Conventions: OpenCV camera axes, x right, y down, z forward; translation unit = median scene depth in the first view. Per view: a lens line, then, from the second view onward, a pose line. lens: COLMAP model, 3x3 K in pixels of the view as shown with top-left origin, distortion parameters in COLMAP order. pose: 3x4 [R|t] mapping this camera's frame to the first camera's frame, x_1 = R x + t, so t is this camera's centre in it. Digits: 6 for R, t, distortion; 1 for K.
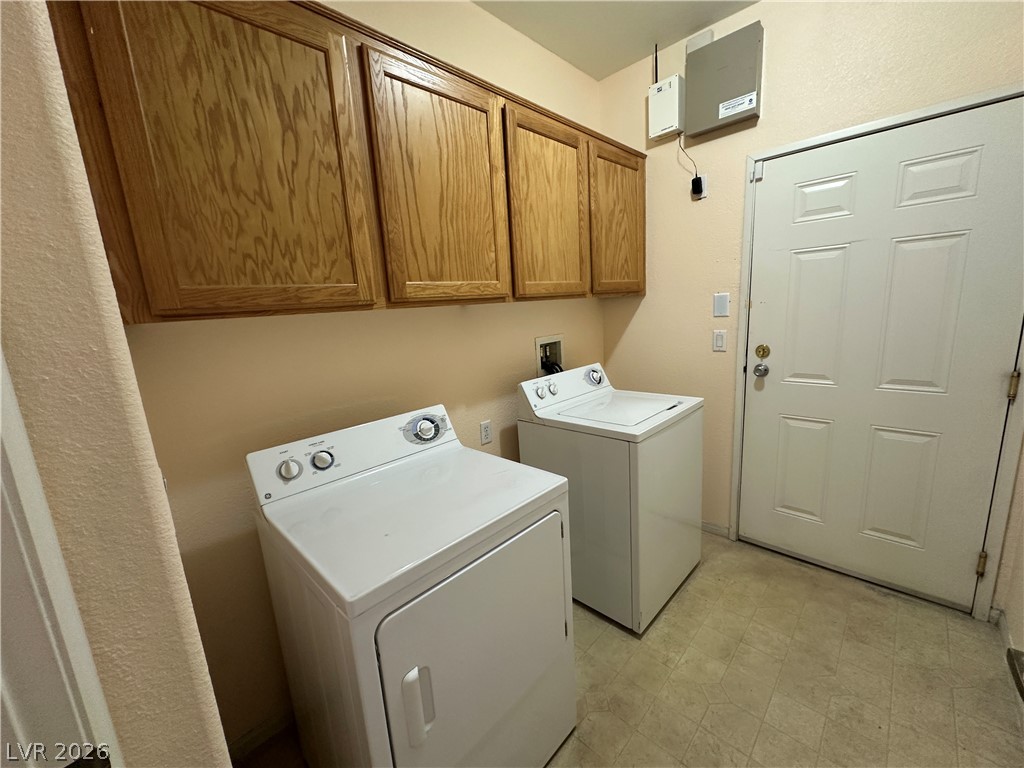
lens RADIAL K [[407.7, 0, 509.9], [0, 407.7, 380.0], [0, 0, 1]] dist [0.003352, 0.000154]
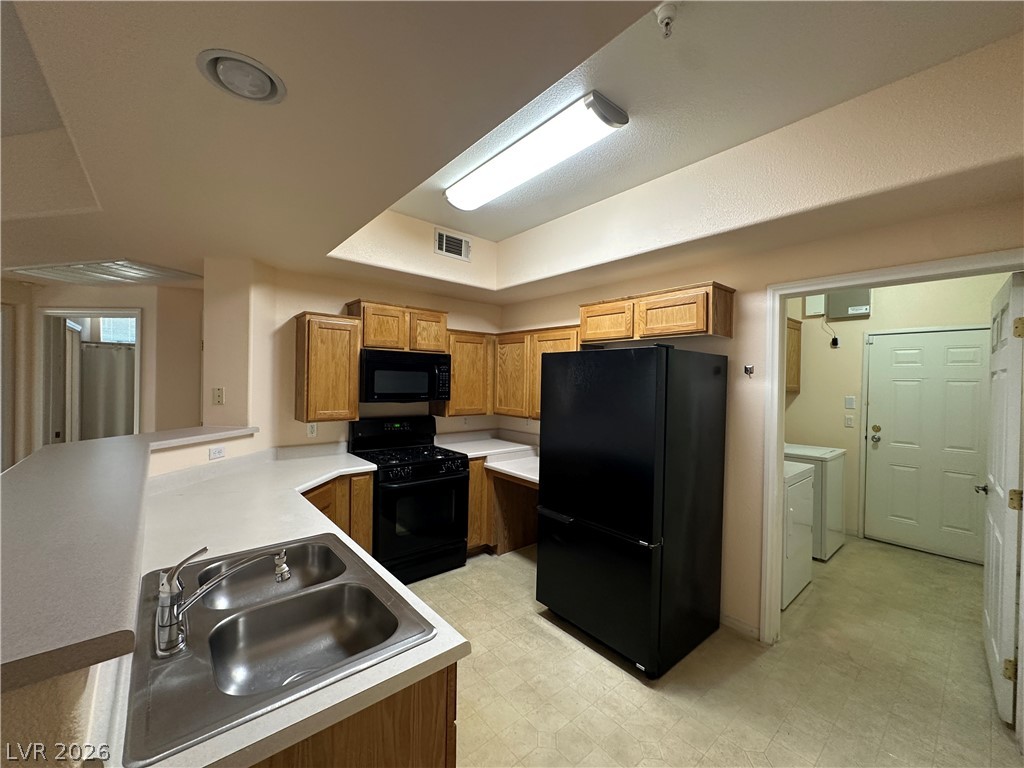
lens RADIAL K [[407.7, 0, 514.0], [0, 407.7, 384.4], [0, 0, 1]] dist [0.003352, 0.000154]
pose [[0.993239, 0.075659, -0.088041, -0.915460], [-0.089790, 0.981417, -0.169582, 0.204856], [0.073575, 0.176341, 0.981576, -1.041585]]
